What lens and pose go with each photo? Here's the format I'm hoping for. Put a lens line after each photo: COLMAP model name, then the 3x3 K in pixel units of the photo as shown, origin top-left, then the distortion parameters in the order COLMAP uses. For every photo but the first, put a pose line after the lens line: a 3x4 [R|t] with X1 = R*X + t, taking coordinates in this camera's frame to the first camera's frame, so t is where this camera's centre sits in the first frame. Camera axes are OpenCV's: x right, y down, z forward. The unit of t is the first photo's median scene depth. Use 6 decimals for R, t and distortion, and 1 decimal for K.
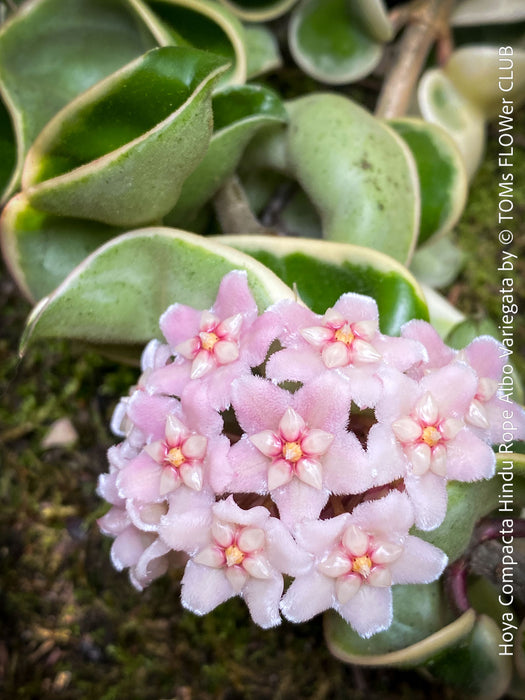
lens RADIAL K [[1026.8, 0, 262.5], [0, 1026.8, 350.0], [0, 0, 1]] dist [0.234207, -0.965424]
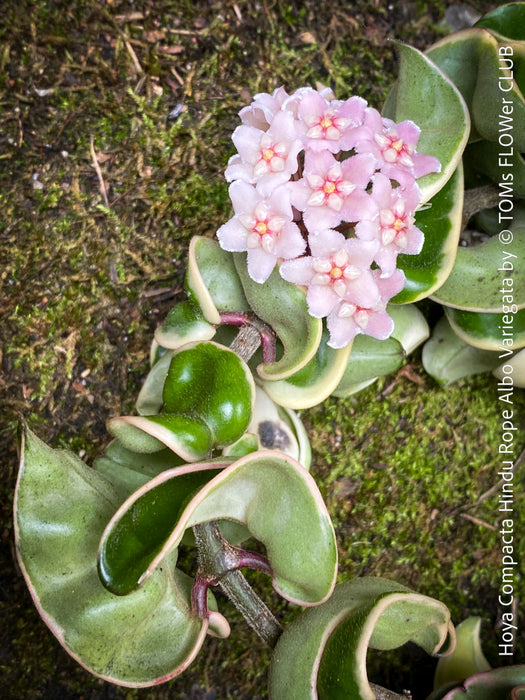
lens RADIAL K [[1026.8, 0, 262.5], [0, 1026.8, 350.0], [0, 0, 1]] dist [0.234207, -0.965424]
pose [[-0.030982, 0.998420, -0.046871, 0.342560], [-0.995717, -0.026744, 0.088500, 0.047874], [0.087106, 0.049412, 0.994973, -0.604791]]
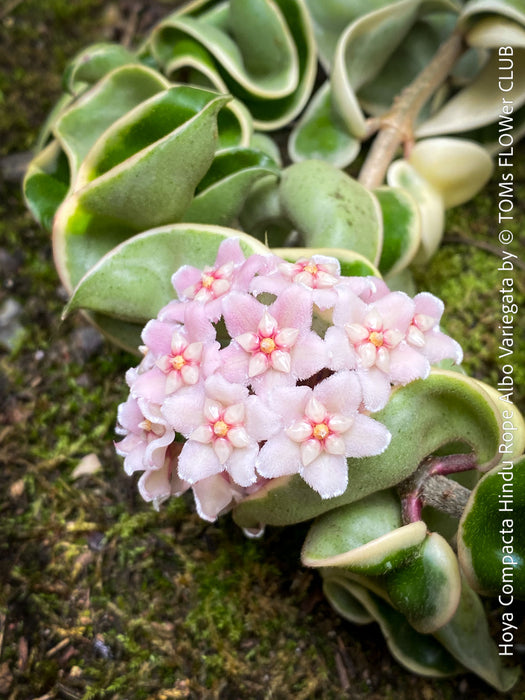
lens RADIAL K [[1026.8, 0, 262.5], [0, 1026.8, 350.0], [0, 0, 1]] dist [0.234207, -0.965424]
pose [[0.999181, 0.011002, -0.038928, 0.066784], [-0.021382, 0.960533, -0.277343, 0.424102], [0.034340, 0.277949, 0.959982, -0.214587]]
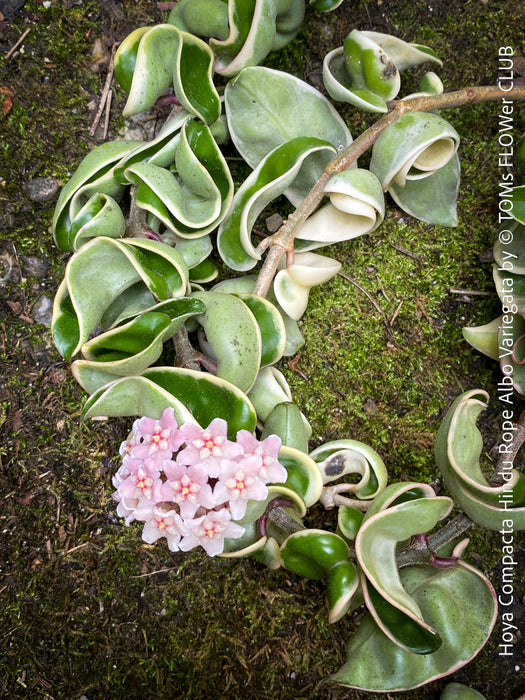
lens RADIAL K [[819.5, 0, 262.5], [0, 819.5, 350.0], [0, 0, 1]] dist [0.175579, -0.637429]
pose [[0.998470, 0.055193, -0.003246, 0.191624], [-0.053136, 0.974163, 0.219505, -0.648538], [0.015277, -0.218997, 0.975606, -0.854304]]
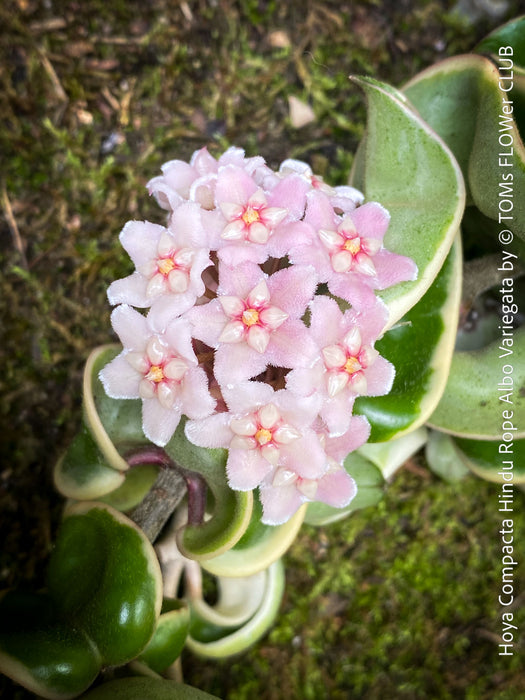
lens RADIAL K [[975.2, 0, 270.4], [0, 975.2, 338.2], [0, 0, 1]] dist [0.215968, -0.880143]
pose [[-0.016300, 0.999122, 0.038602, 0.008960], [-0.987570, -0.022124, 0.155613, -0.087516], [0.156331, -0.035585, 0.987064, -0.077570]]
